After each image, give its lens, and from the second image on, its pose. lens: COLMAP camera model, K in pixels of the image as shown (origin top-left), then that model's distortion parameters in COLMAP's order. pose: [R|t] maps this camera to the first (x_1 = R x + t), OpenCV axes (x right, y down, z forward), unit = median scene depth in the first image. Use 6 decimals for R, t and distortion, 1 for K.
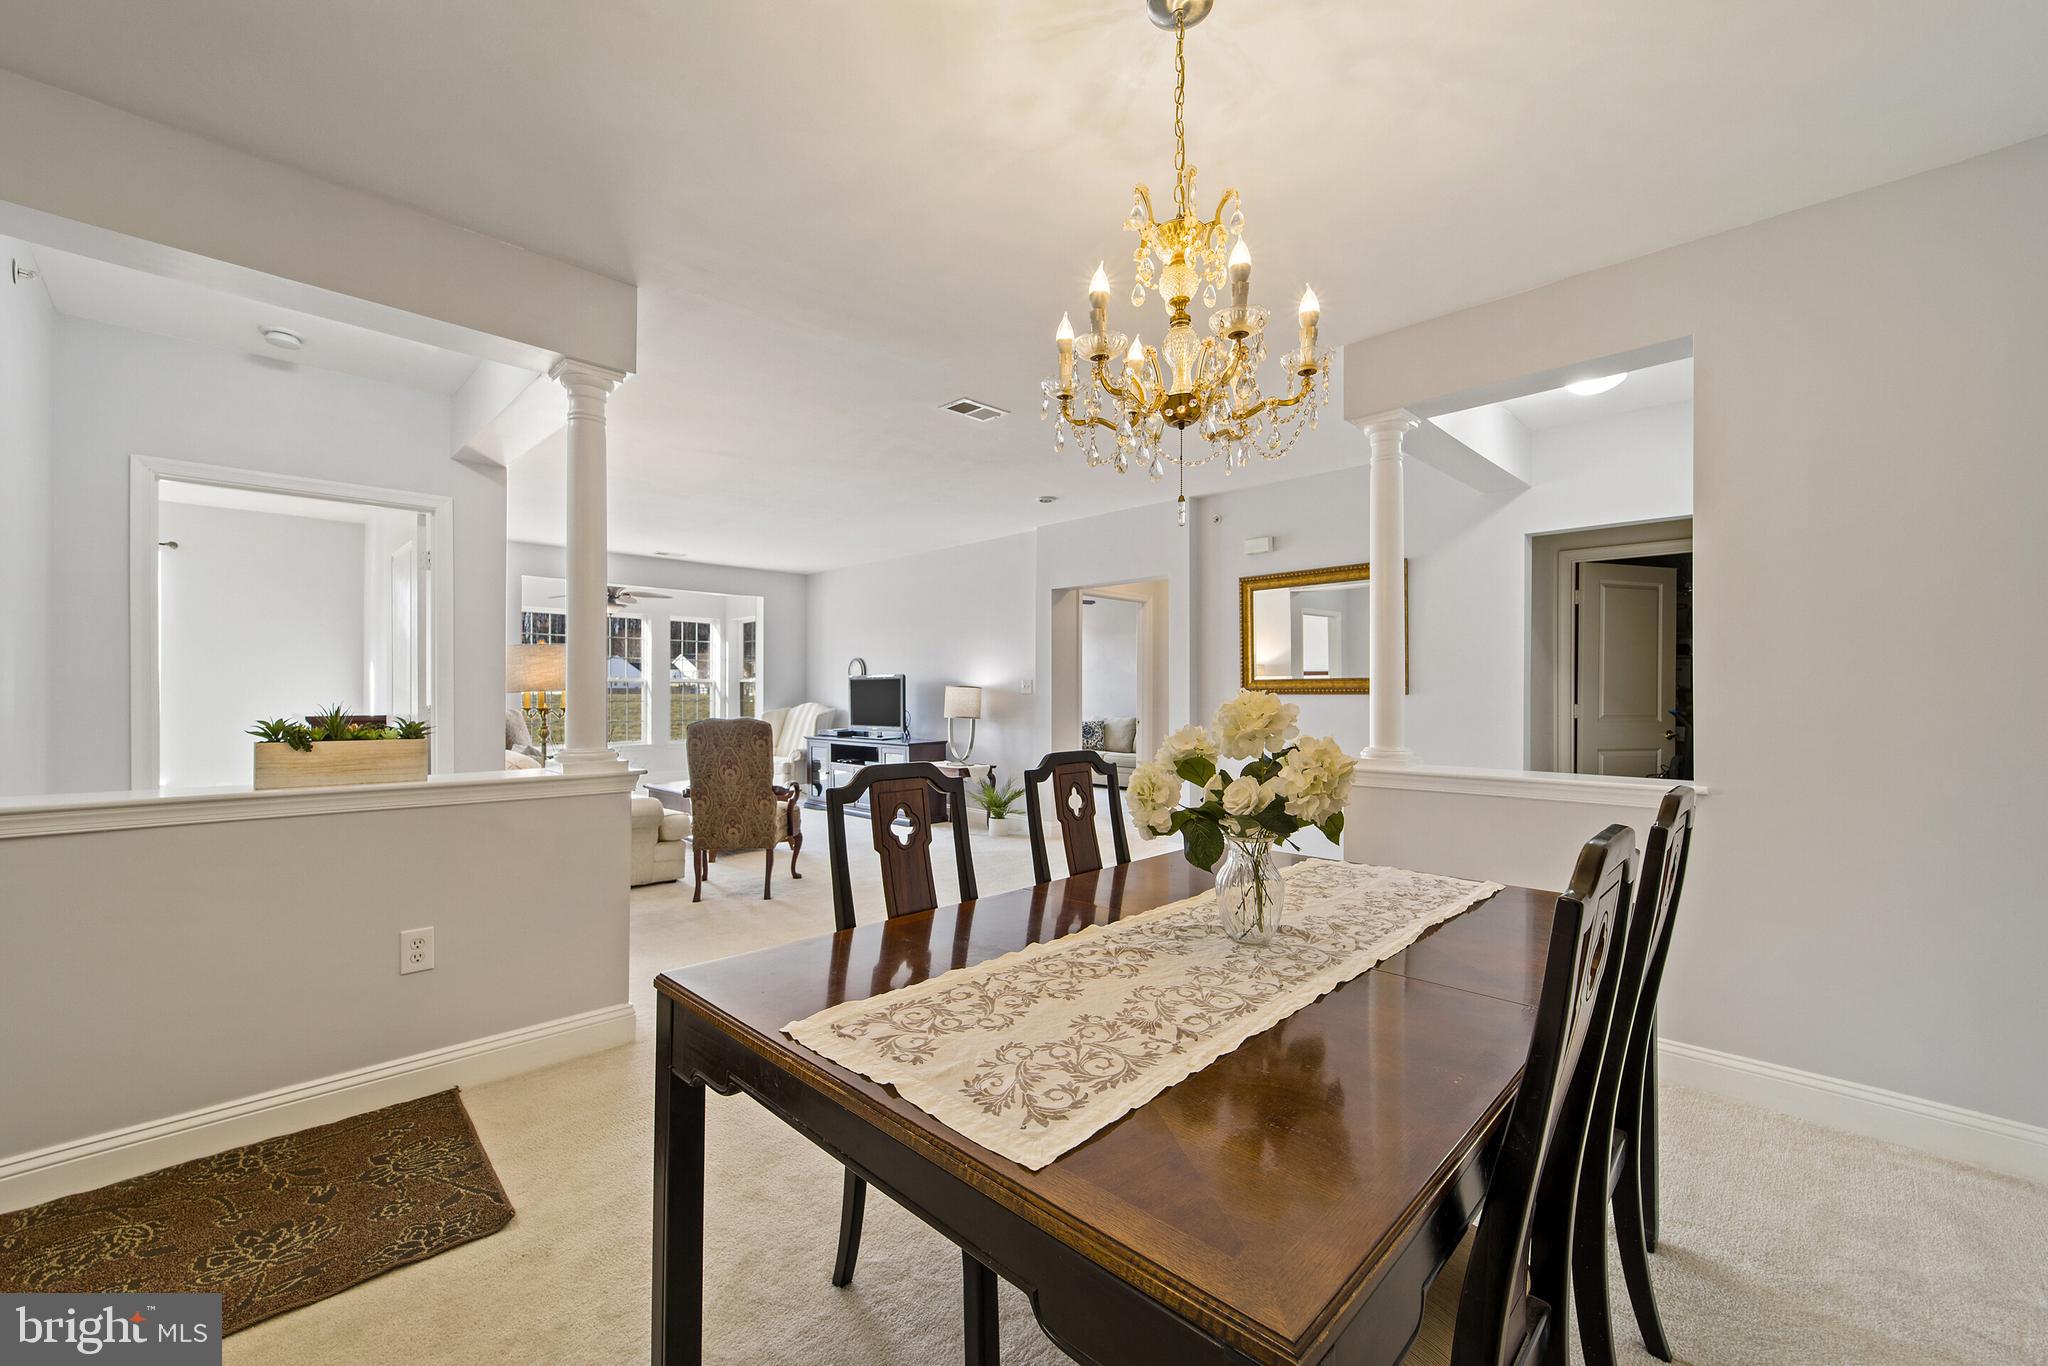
lens RADIAL K [[830.5, 0, 1019.0], [0, 830.5, 699.4], [0, 0, 1]] dist [-0.001790, -0.000074]
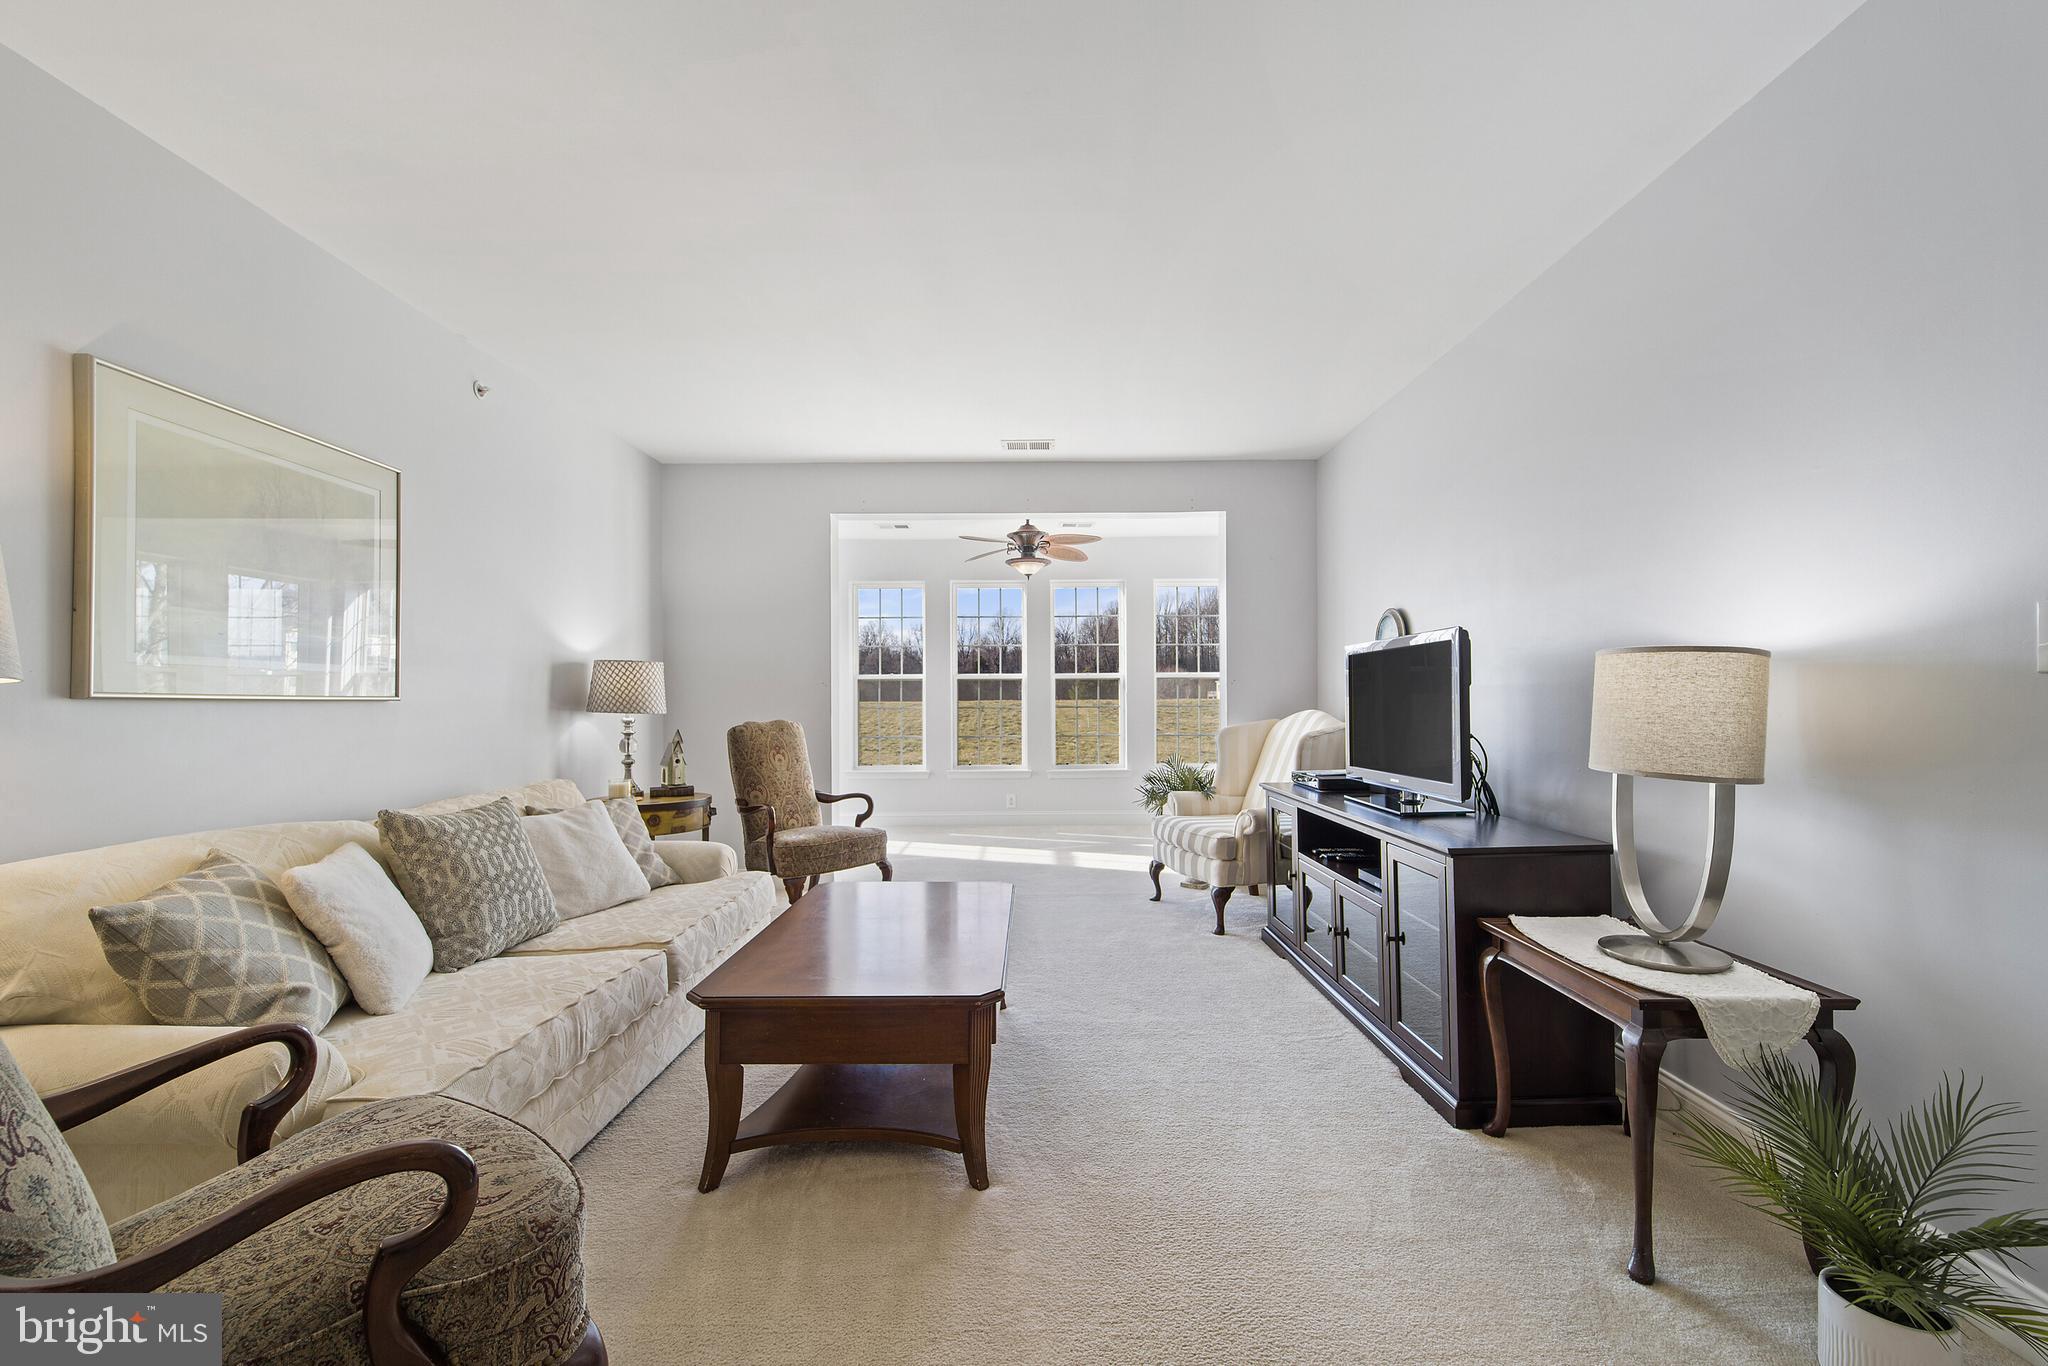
lens RADIAL K [[840.2, 0, 1030.2], [0, 840.2, 703.5], [0, 0, 1]] dist [0.000015, -0.000160]
pose [[0.714309, -0.000428, -0.699831, -0.029873], [0.001583, 0.999998, 0.001003, -0.000550], [0.699829, -0.001824, 0.714308, 0.717371]]
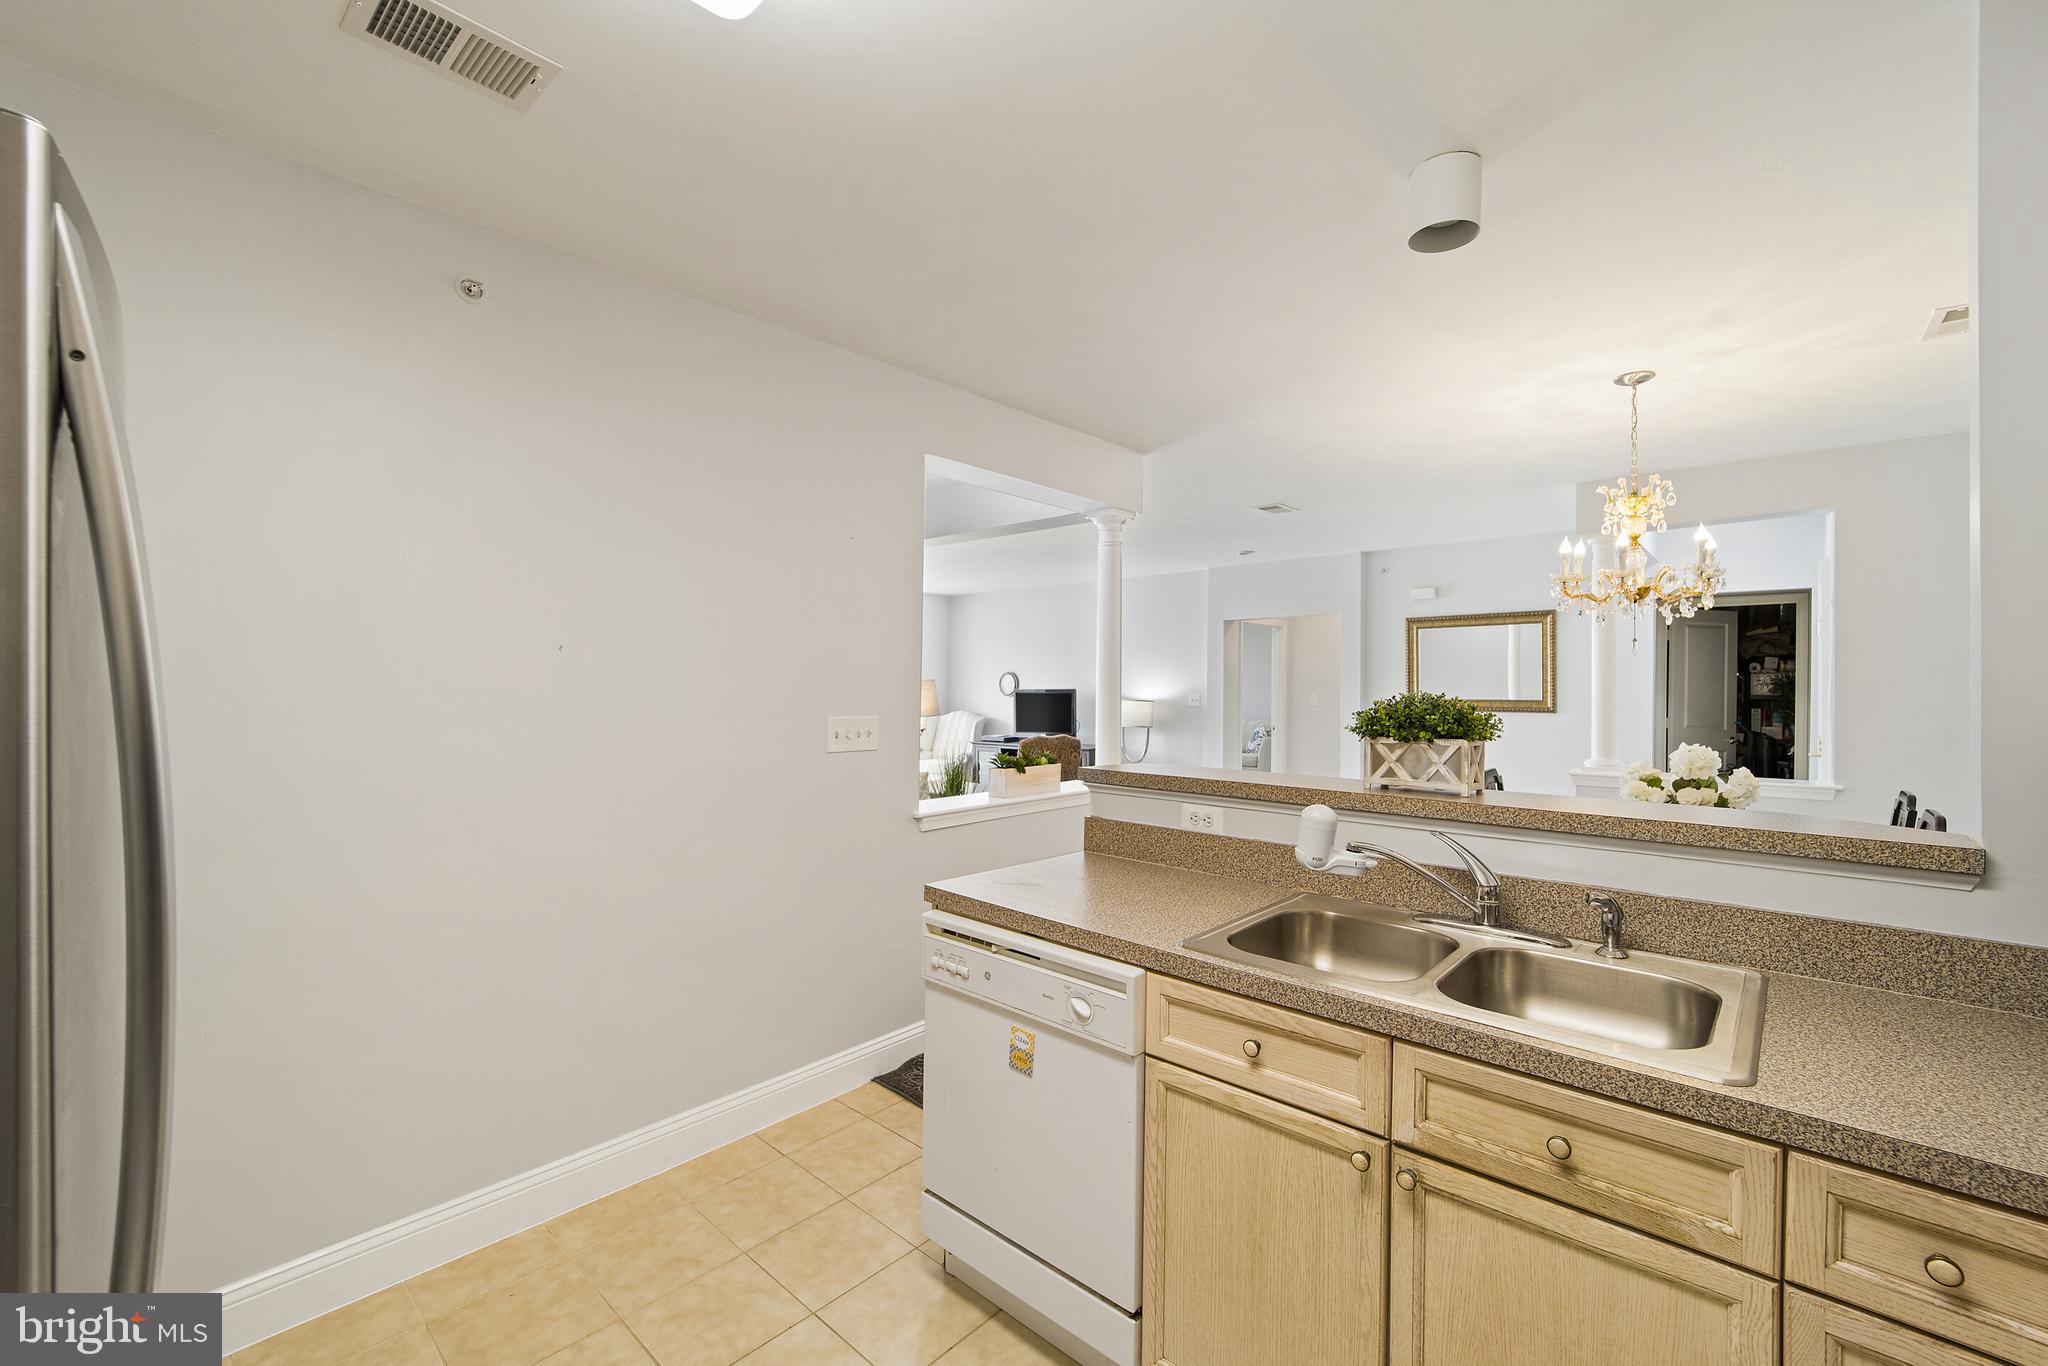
lens RADIAL K [[849.2, 0, 1024.0], [0, 849.2, 683.0], [0, 0, 1]] dist [0.000310, -0.000021]
pose [[0.998659, -0.002808, 0.051701, -0.305377], [0.003227, 0.999963, -0.008027, -0.032873], [-0.051676, 0.008183, 0.998630, -0.201060]]
